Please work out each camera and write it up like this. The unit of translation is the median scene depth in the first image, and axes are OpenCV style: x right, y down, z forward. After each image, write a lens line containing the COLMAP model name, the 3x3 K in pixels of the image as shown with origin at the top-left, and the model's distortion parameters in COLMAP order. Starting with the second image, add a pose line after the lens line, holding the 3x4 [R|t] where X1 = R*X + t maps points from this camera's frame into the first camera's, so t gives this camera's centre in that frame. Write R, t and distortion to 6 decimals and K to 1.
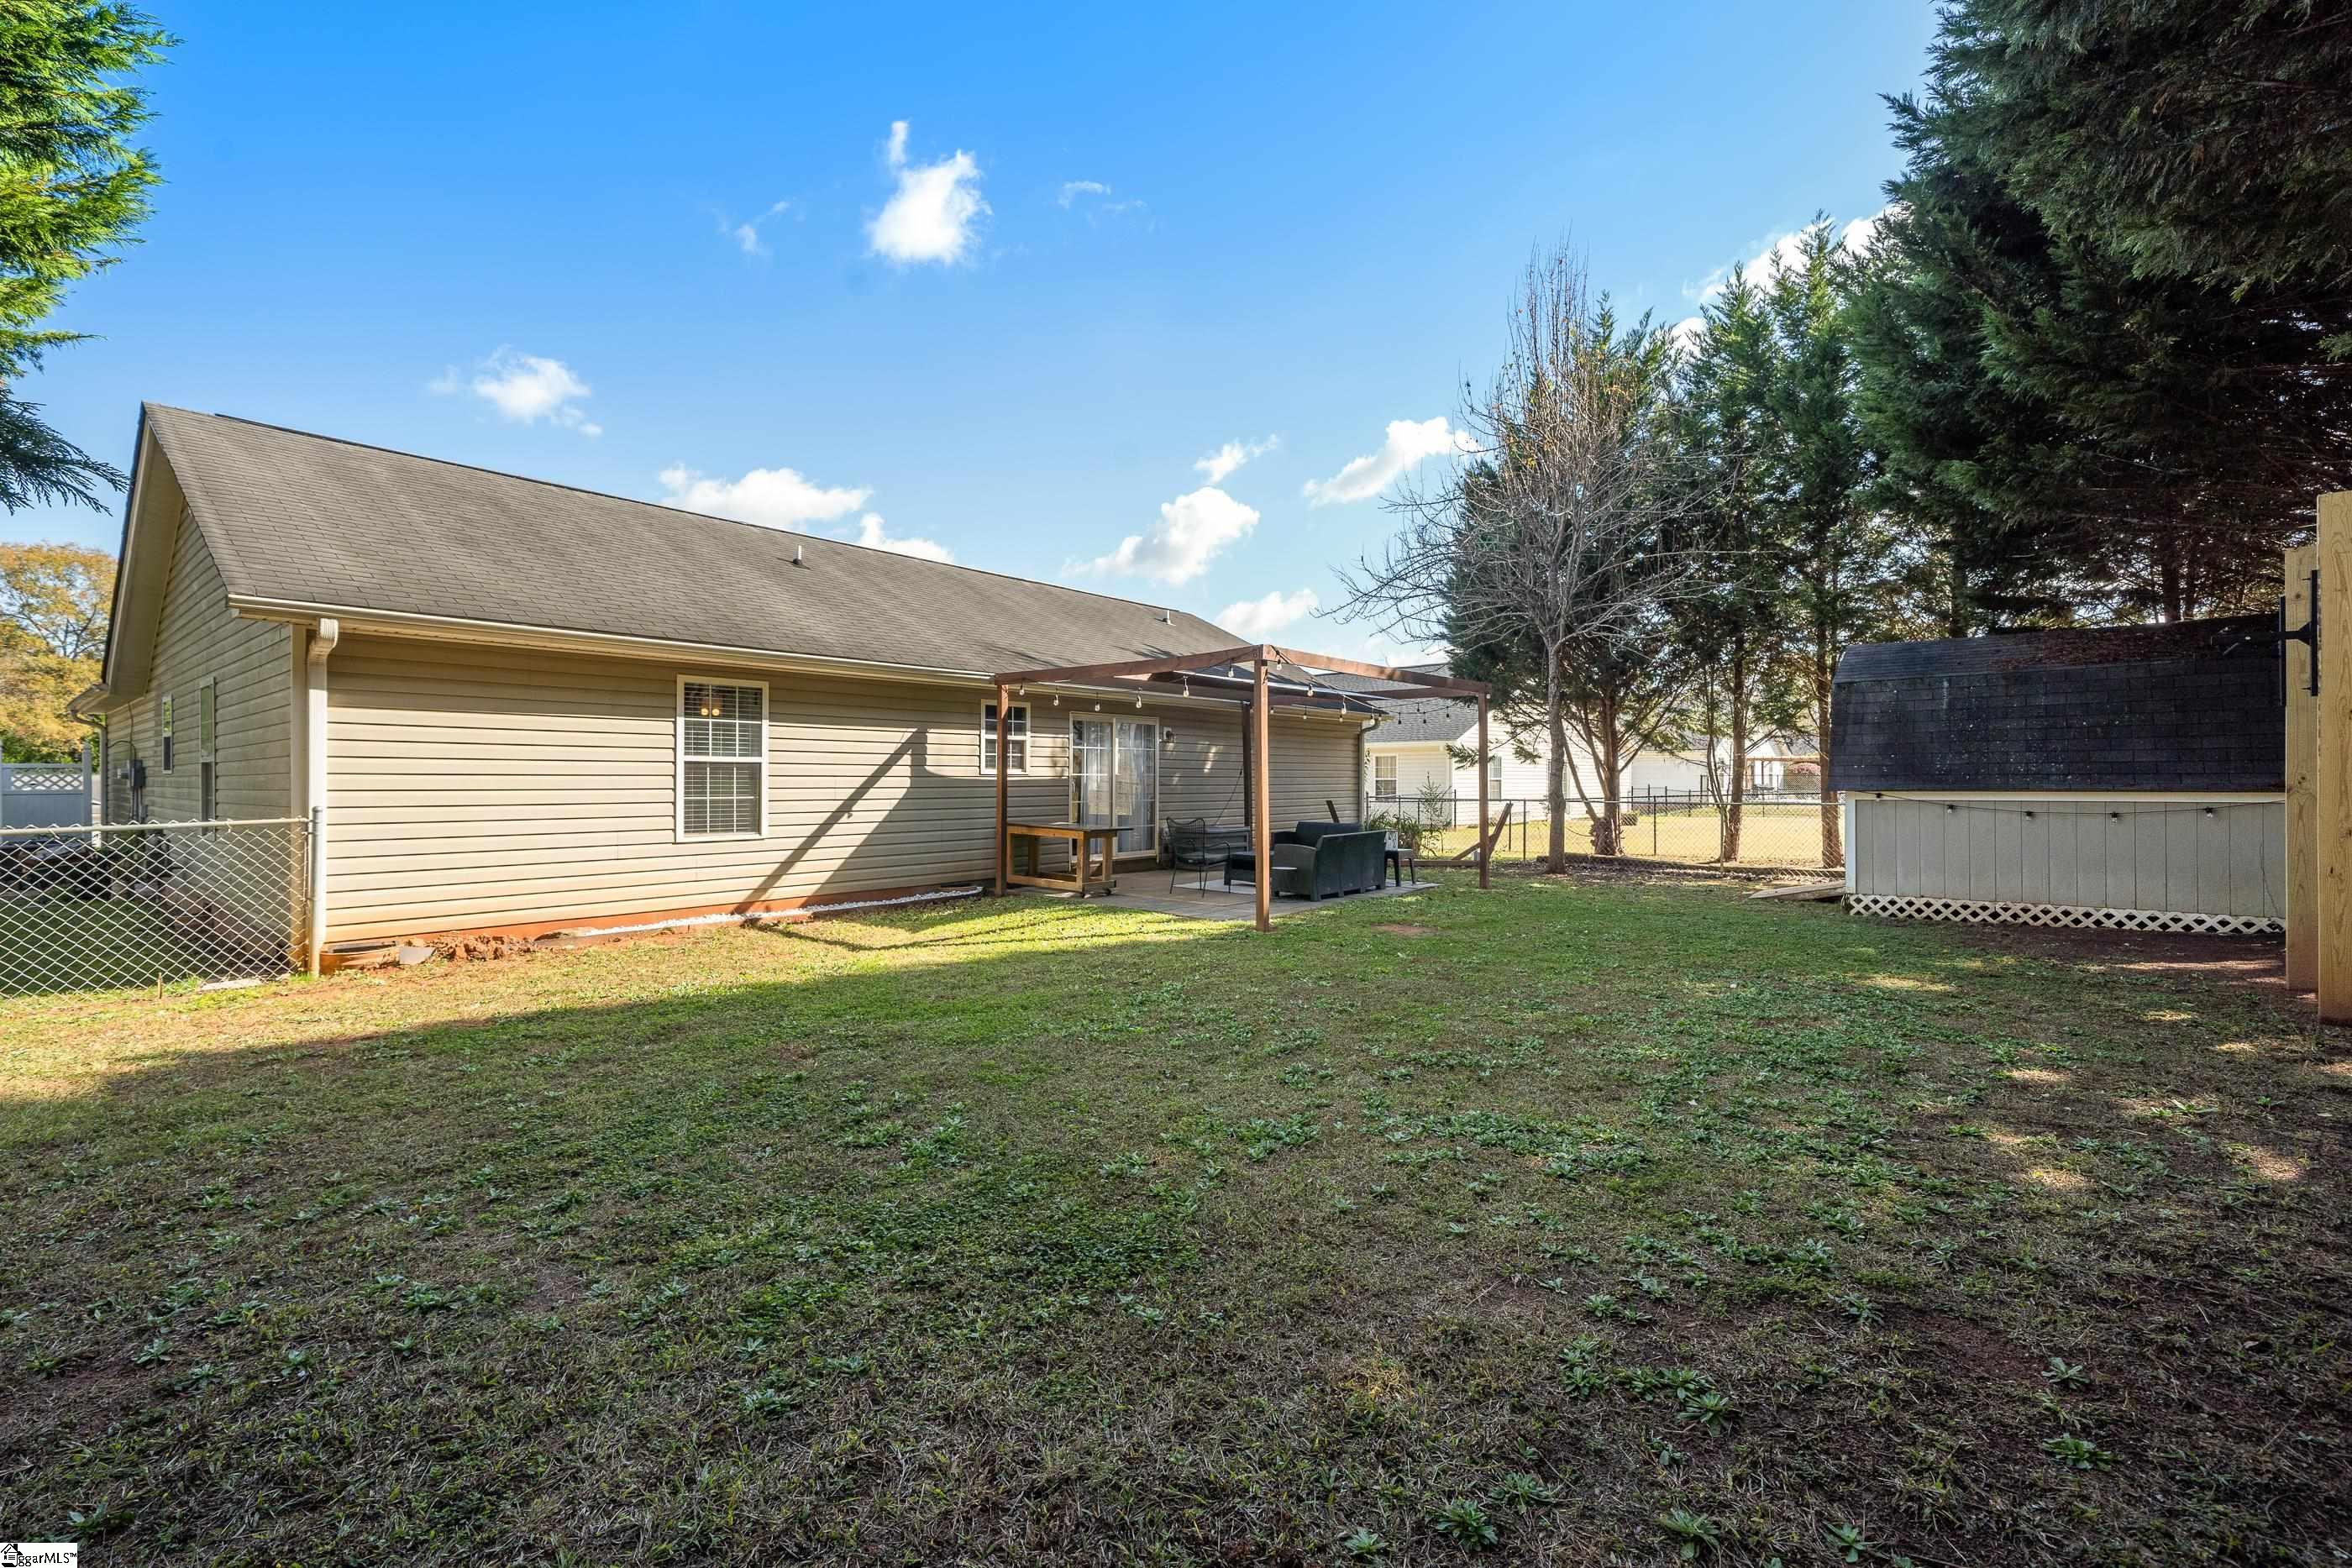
lens RADIAL K [[1062.5, 0, 1171.8], [0, 1062.5, 783.1], [0, 0, 1]] dist [0.001554, -0.000027]
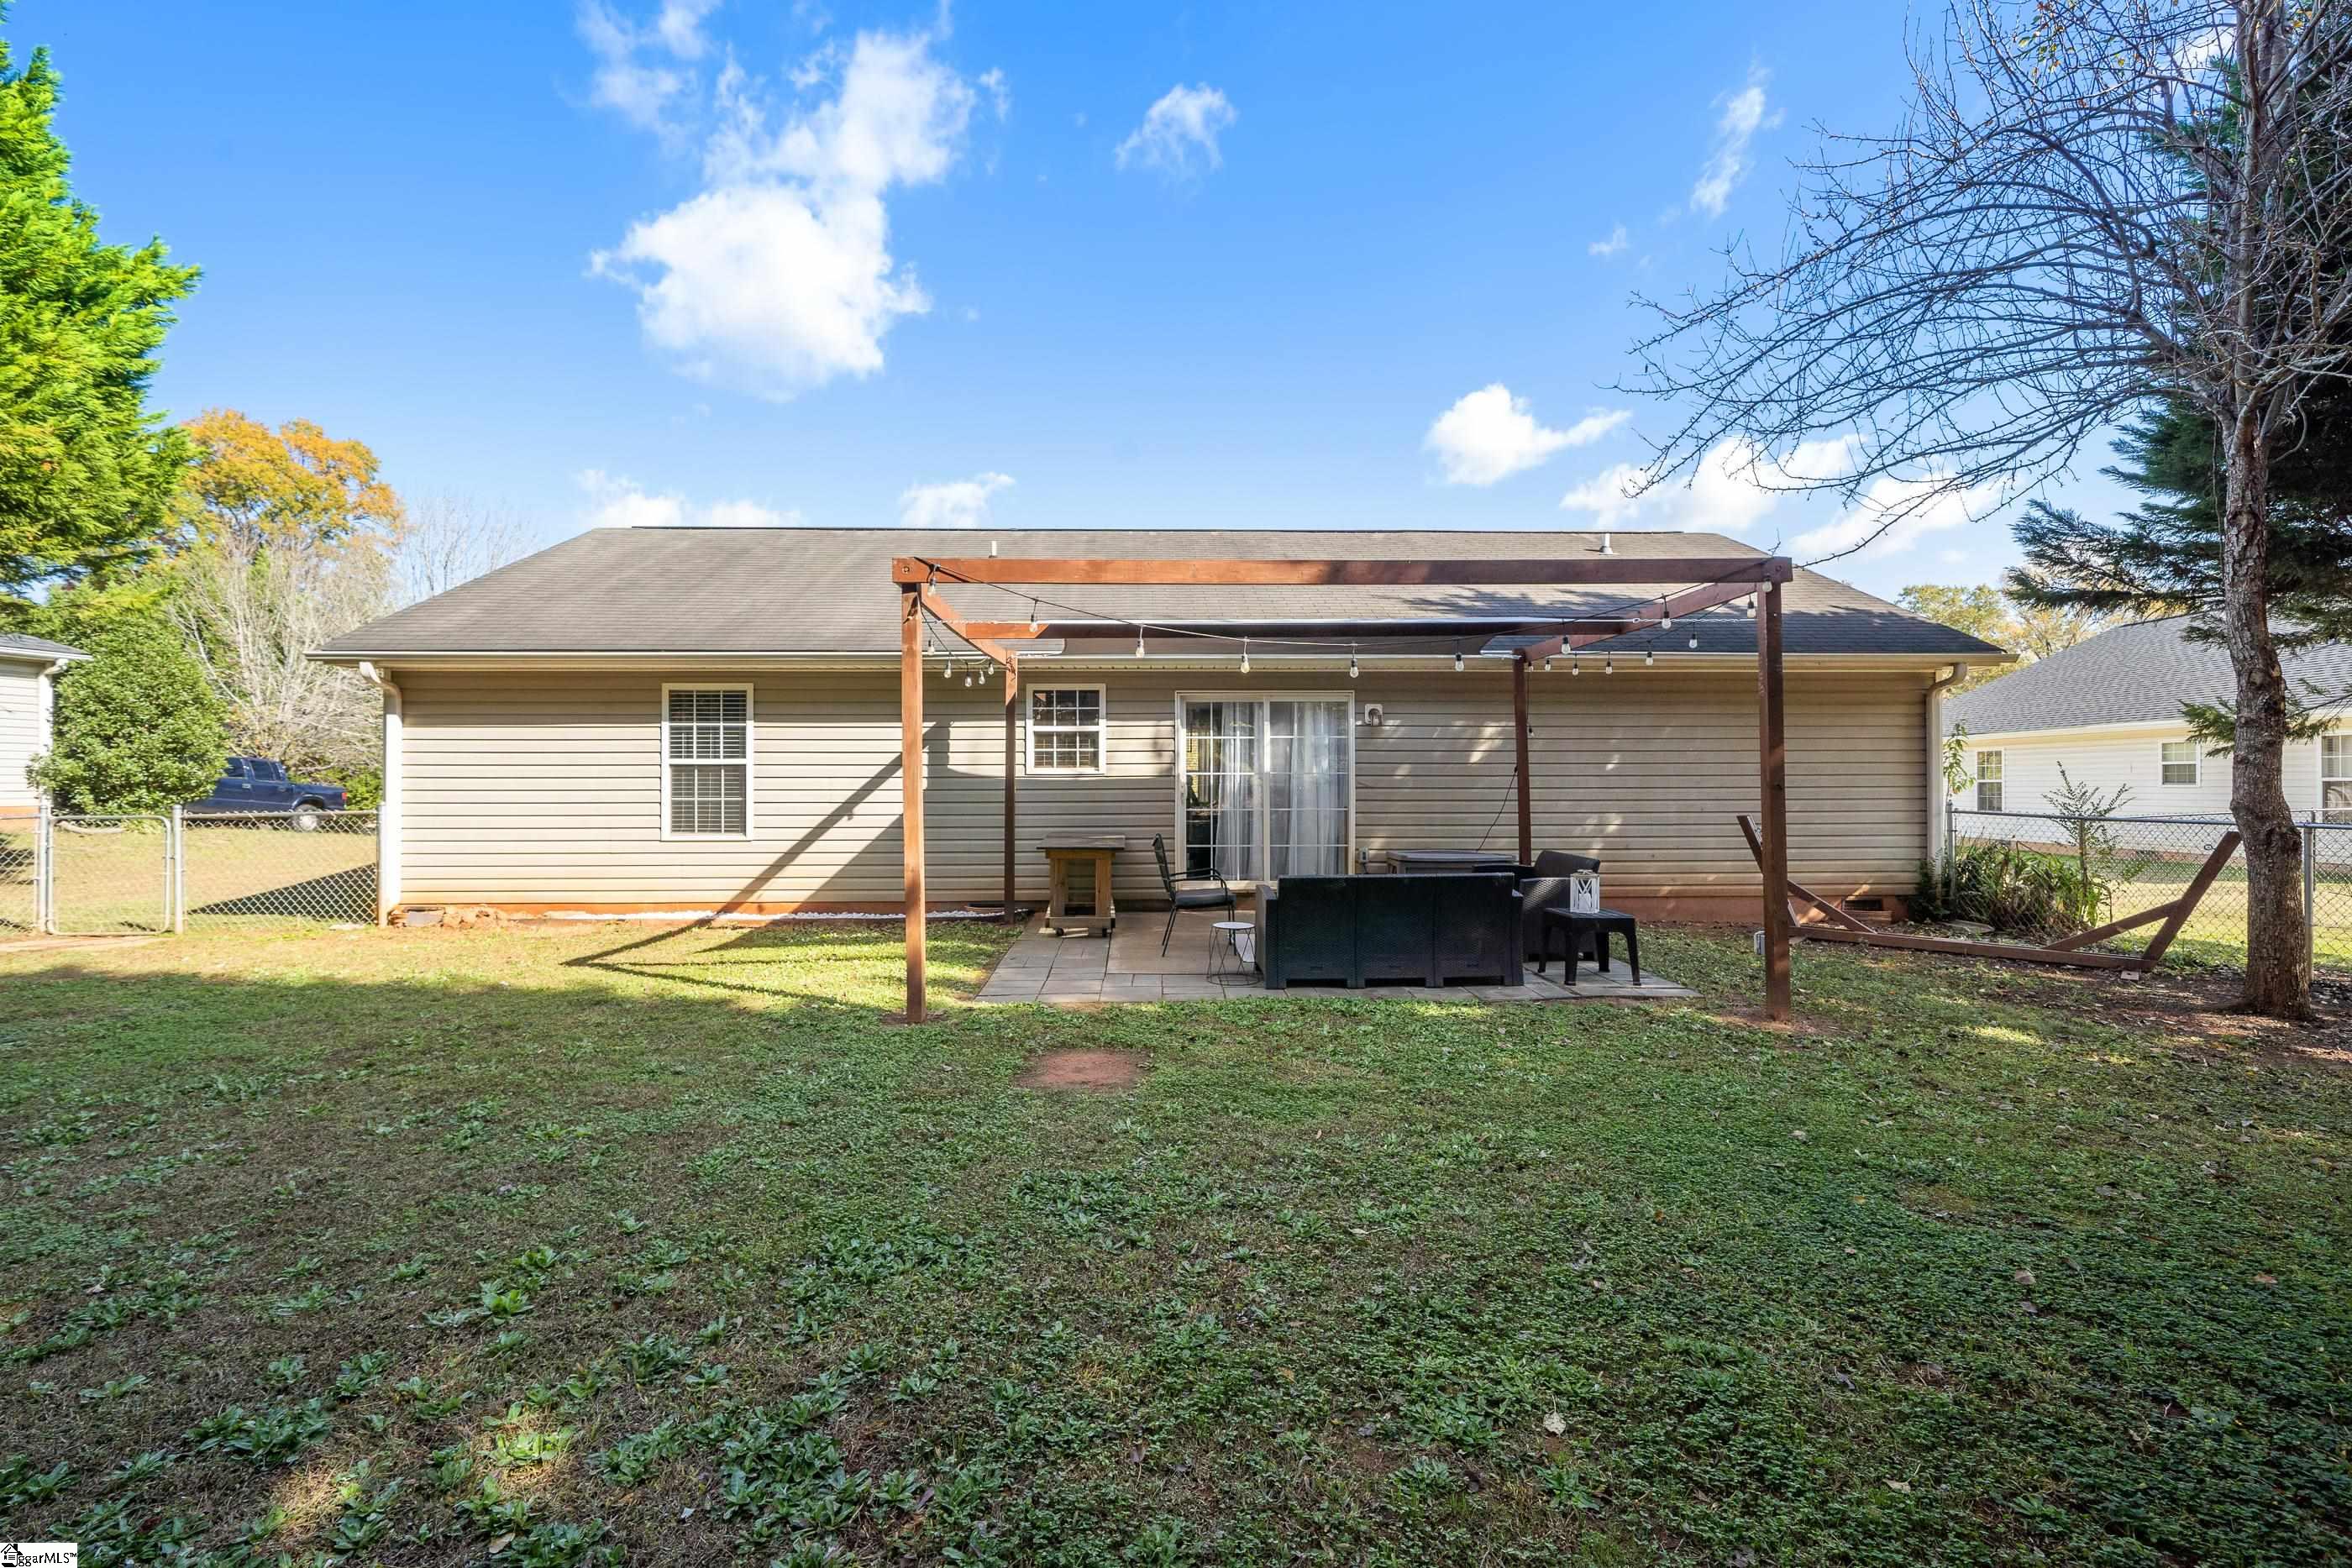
lens RADIAL K [[1026.1, 0, 1175.7], [0, 1026.1, 784.2], [0, 0, 1]] dist [0.003156, 0.000154]
pose [[0.634792, -0.001896, -0.772681, 0.577026], [0.000606, 0.999998, -0.001957, 0.001599], [0.772683, 0.000774, 0.634792, 0.650579]]
